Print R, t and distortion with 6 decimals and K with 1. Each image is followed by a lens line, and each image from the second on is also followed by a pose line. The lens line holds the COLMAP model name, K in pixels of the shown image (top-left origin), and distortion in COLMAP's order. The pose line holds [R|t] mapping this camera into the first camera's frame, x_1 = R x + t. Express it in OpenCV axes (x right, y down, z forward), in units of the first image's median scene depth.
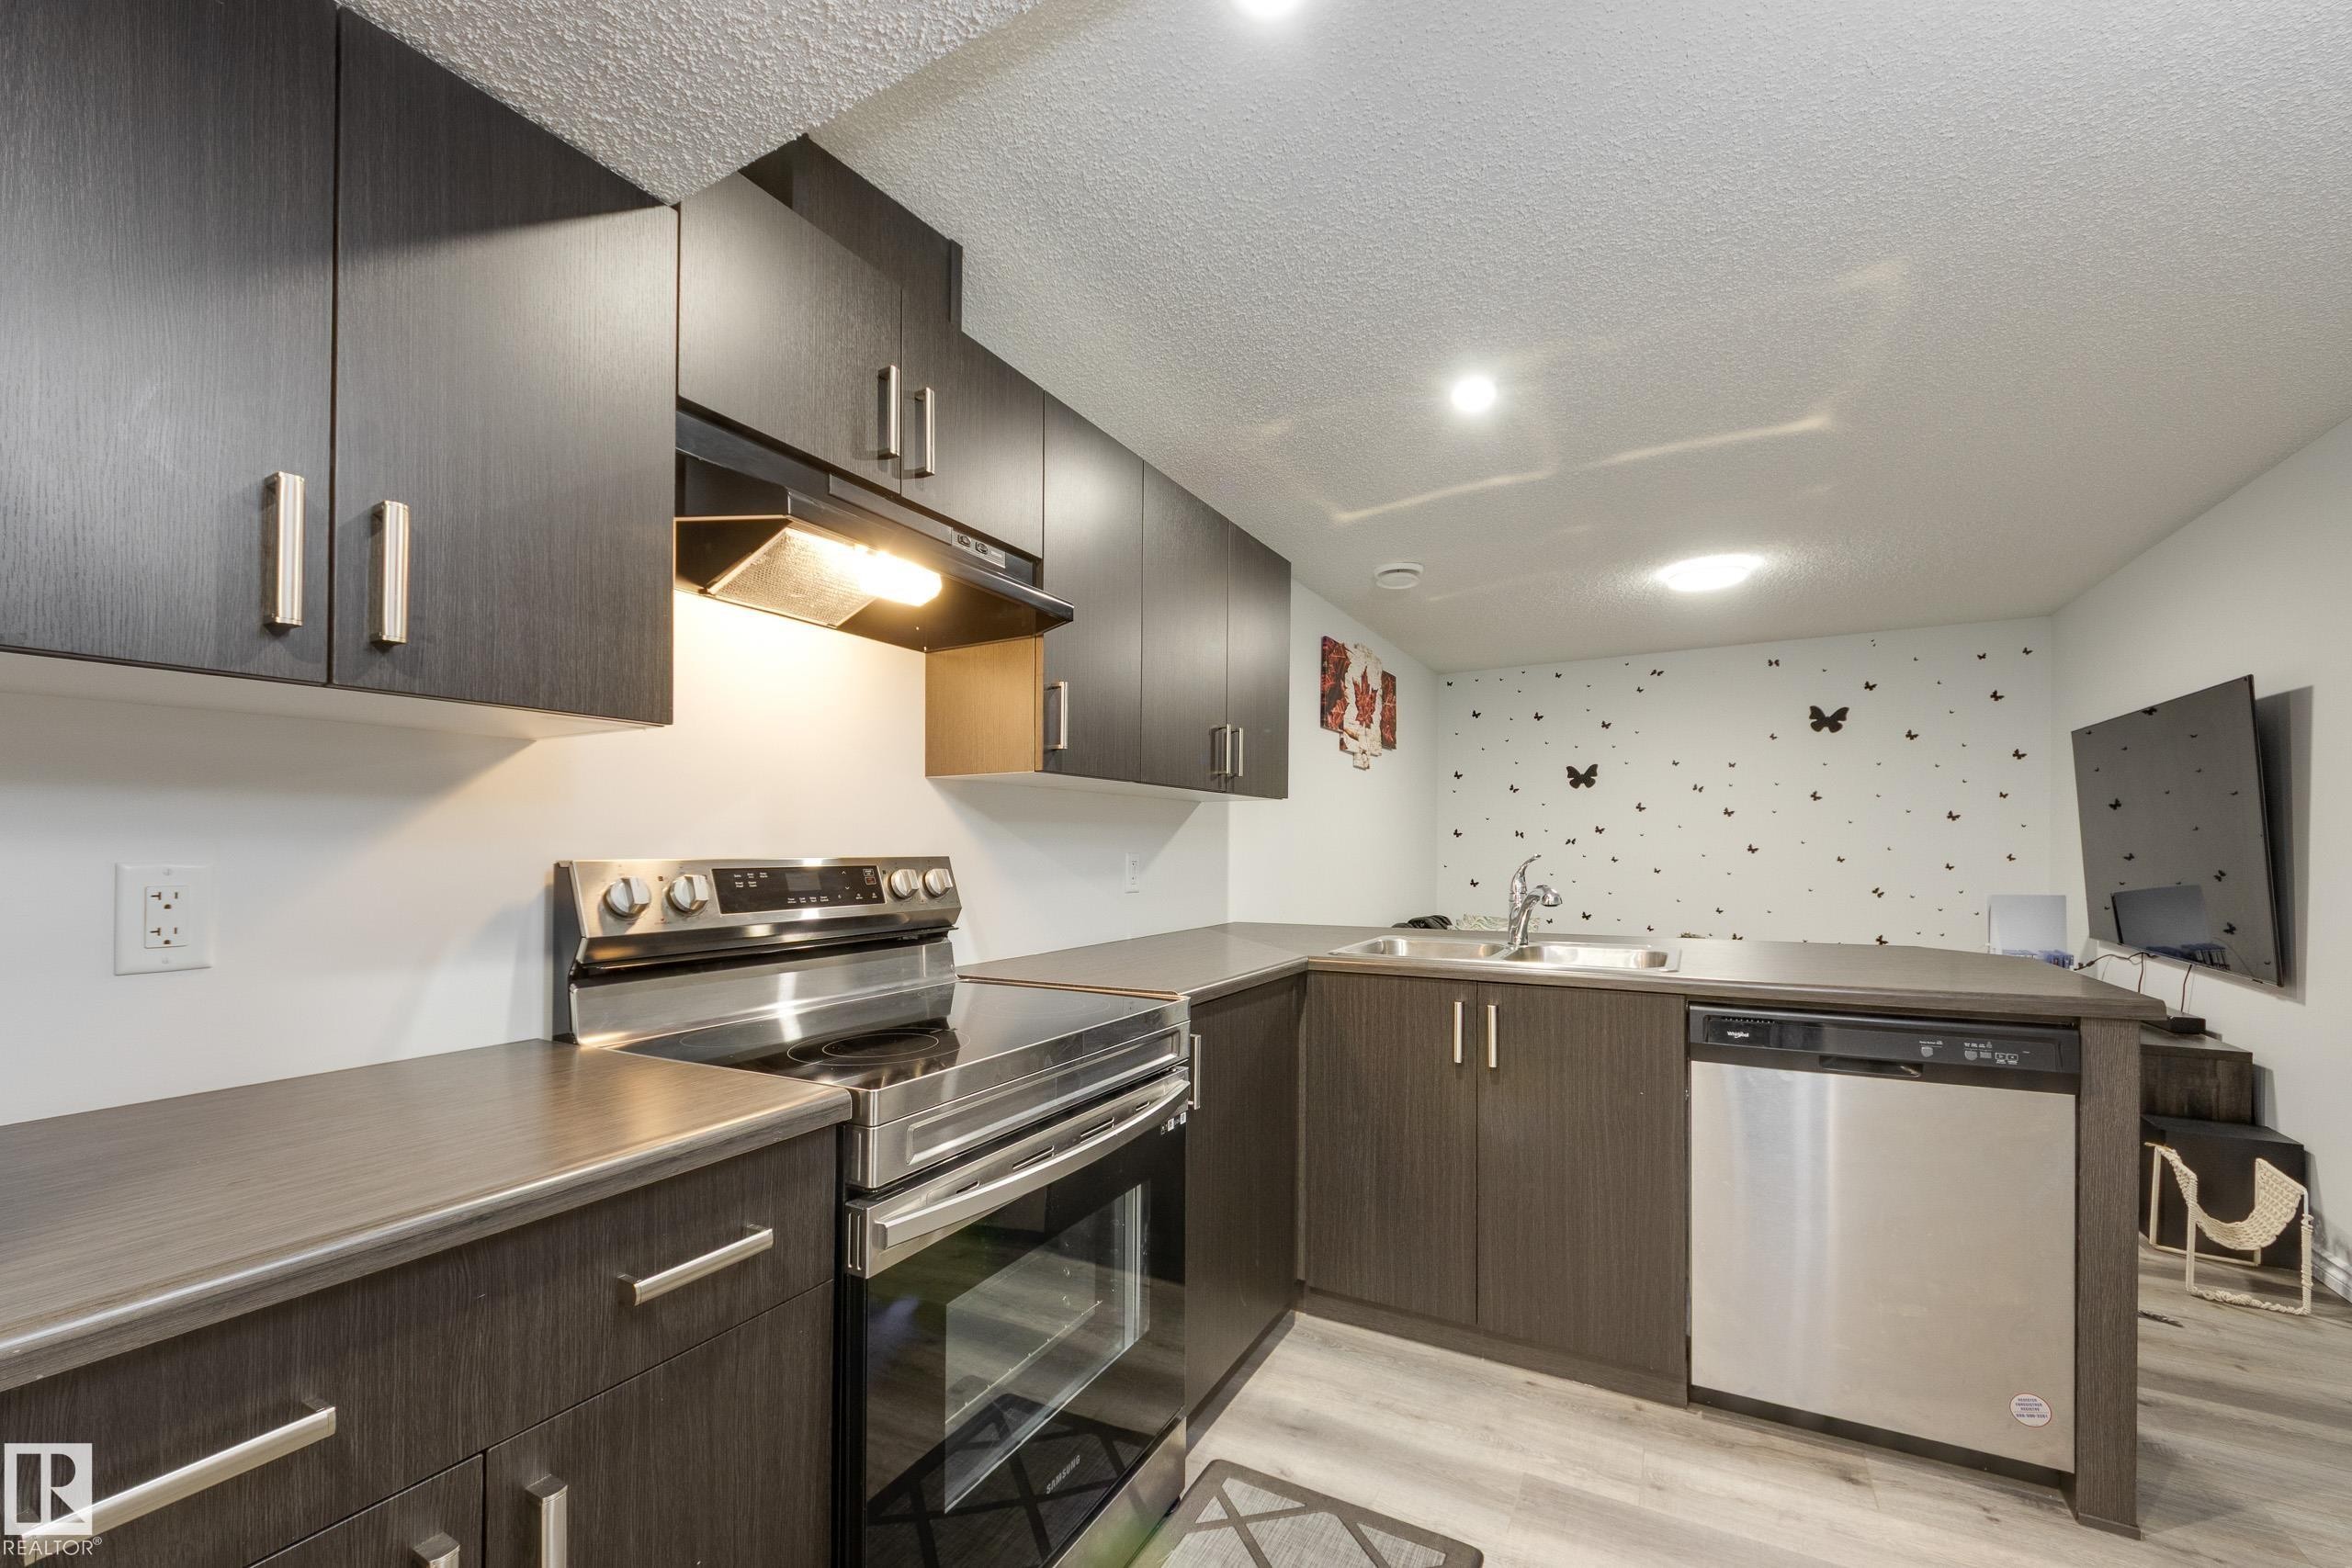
lens RADIAL K [[904.3, 0, 1206.0], [0, 904.3, 856.7], [0, 0, 1]] dist [0.002872, -0.000705]
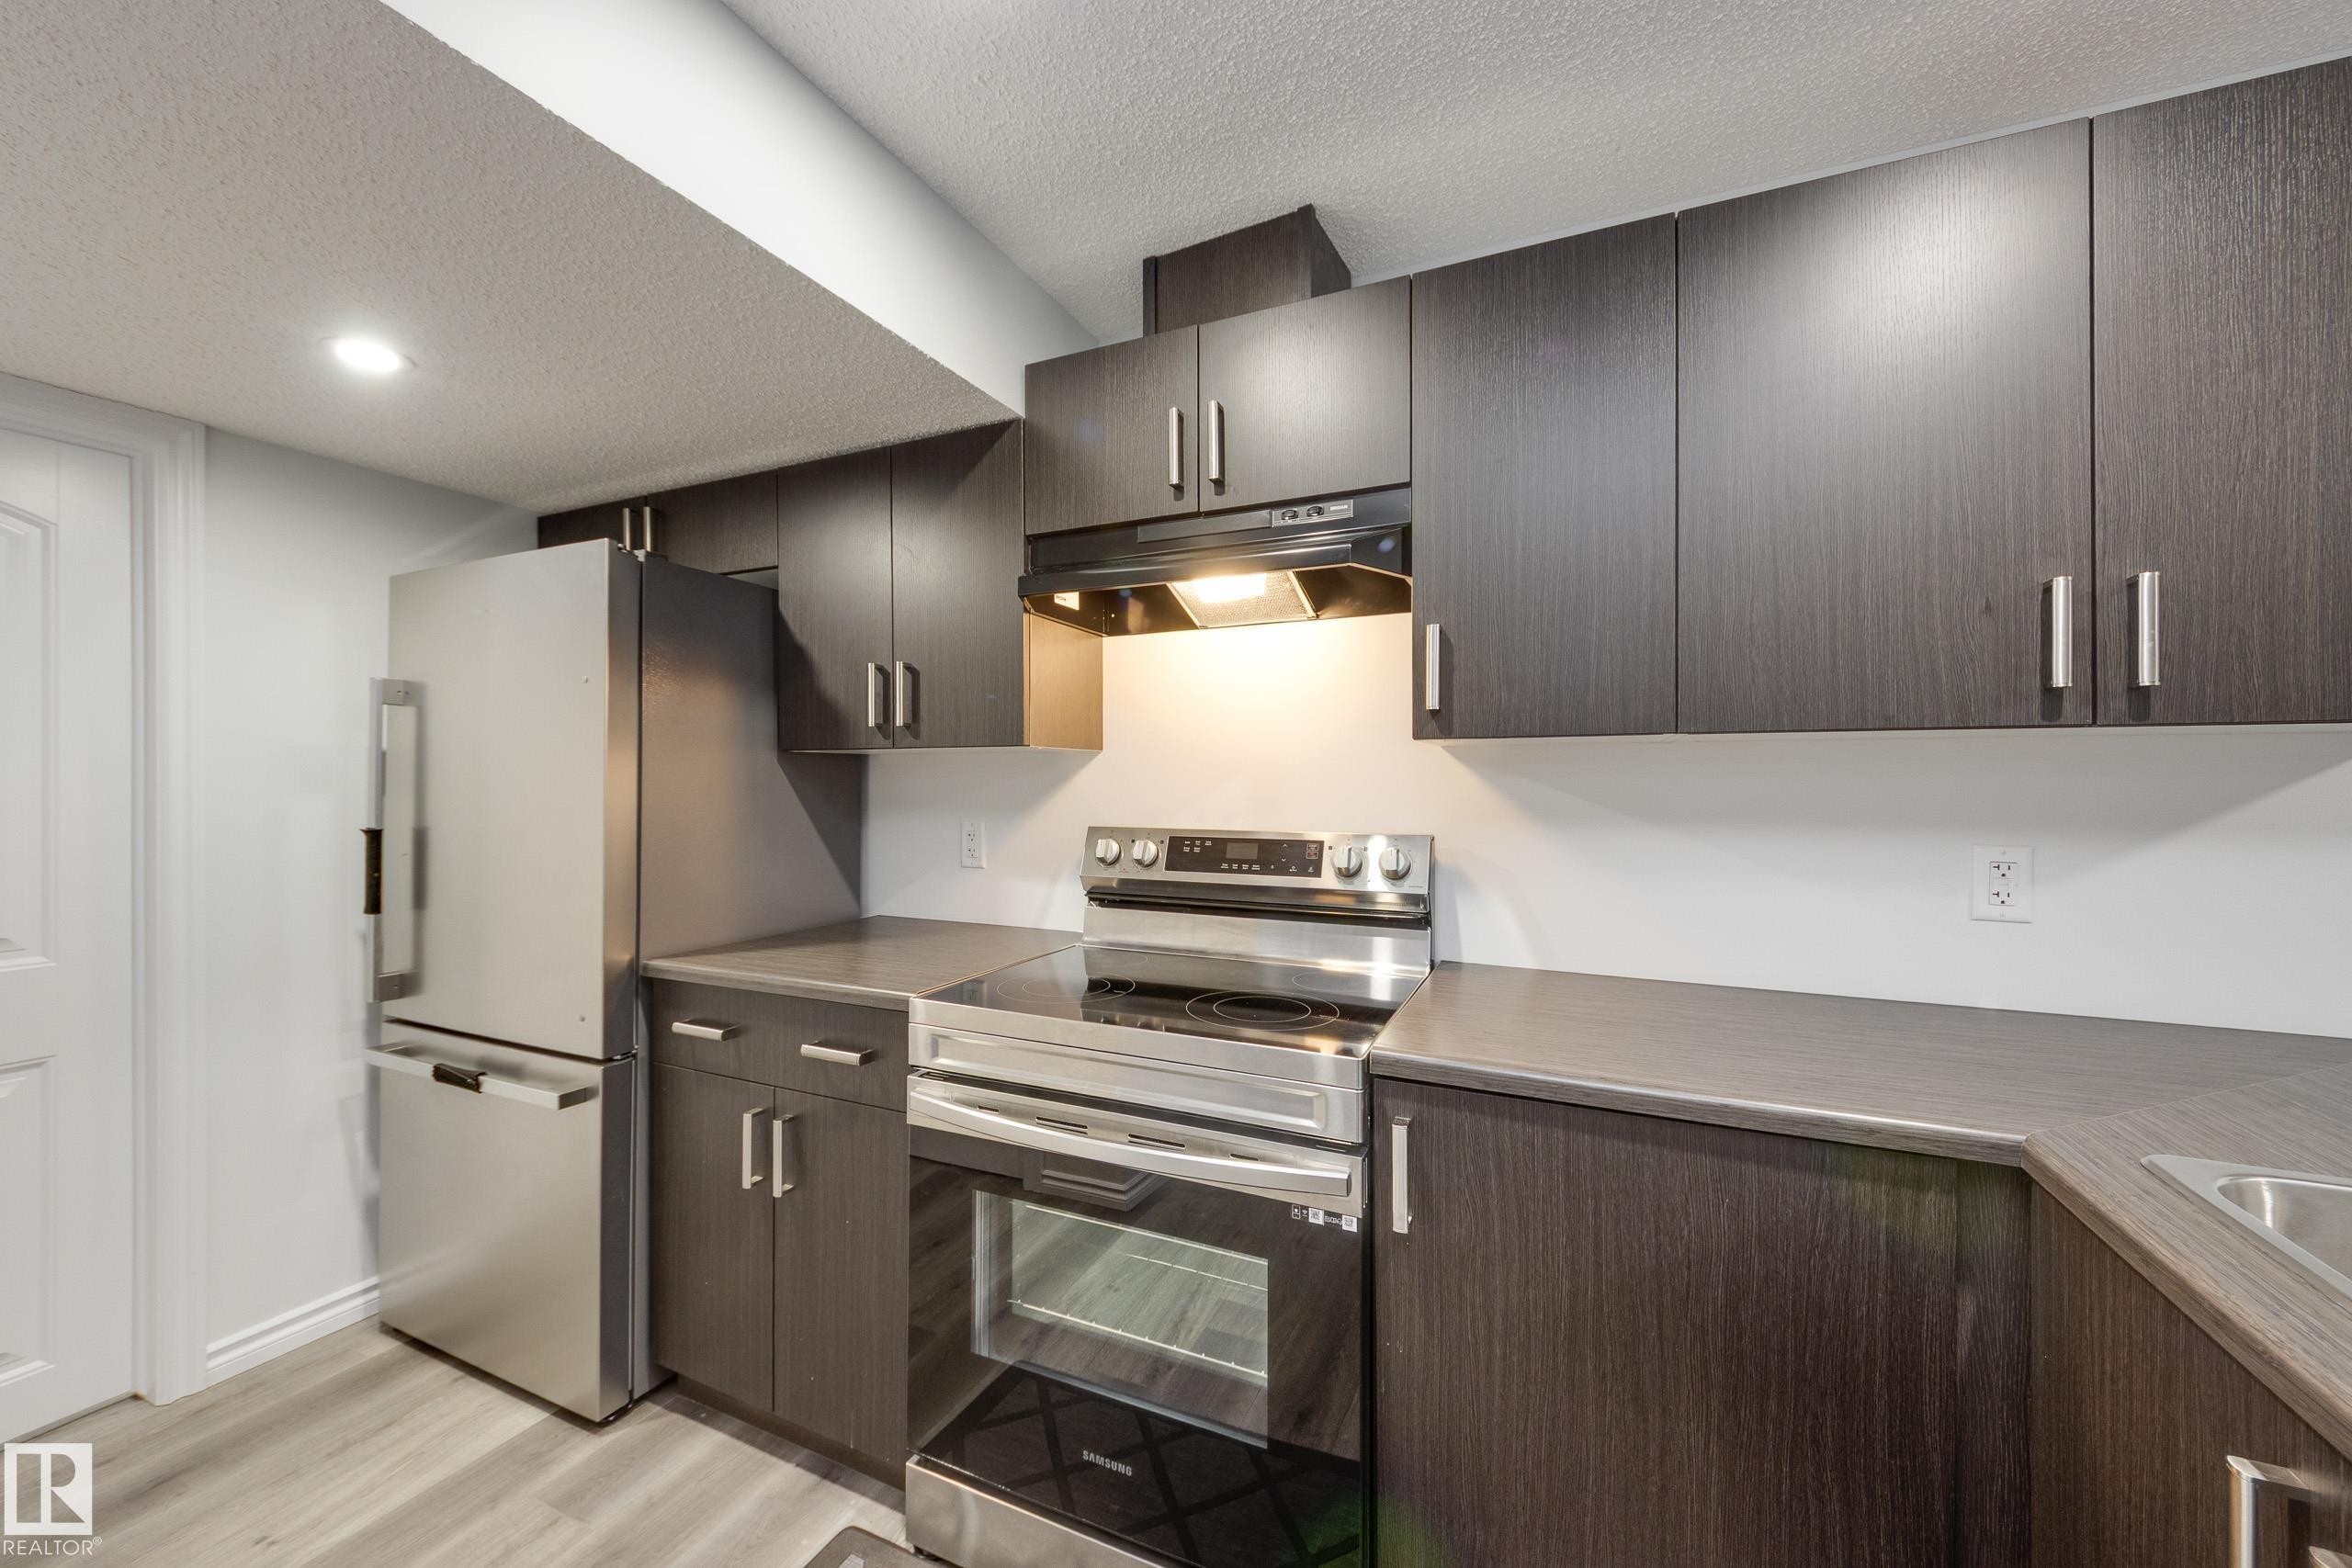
lens RADIAL K [[904.3, 0, 1168.9], [0, 904.3, 775.2], [0, 0, 1]] dist [0.002872, -0.000705]
pose [[0.055587, 0.002570, -0.998451, 0.749269], [-0.007827, 0.999967, 0.002138, -0.075322], [0.998423, 0.007696, 0.055605, 0.881413]]
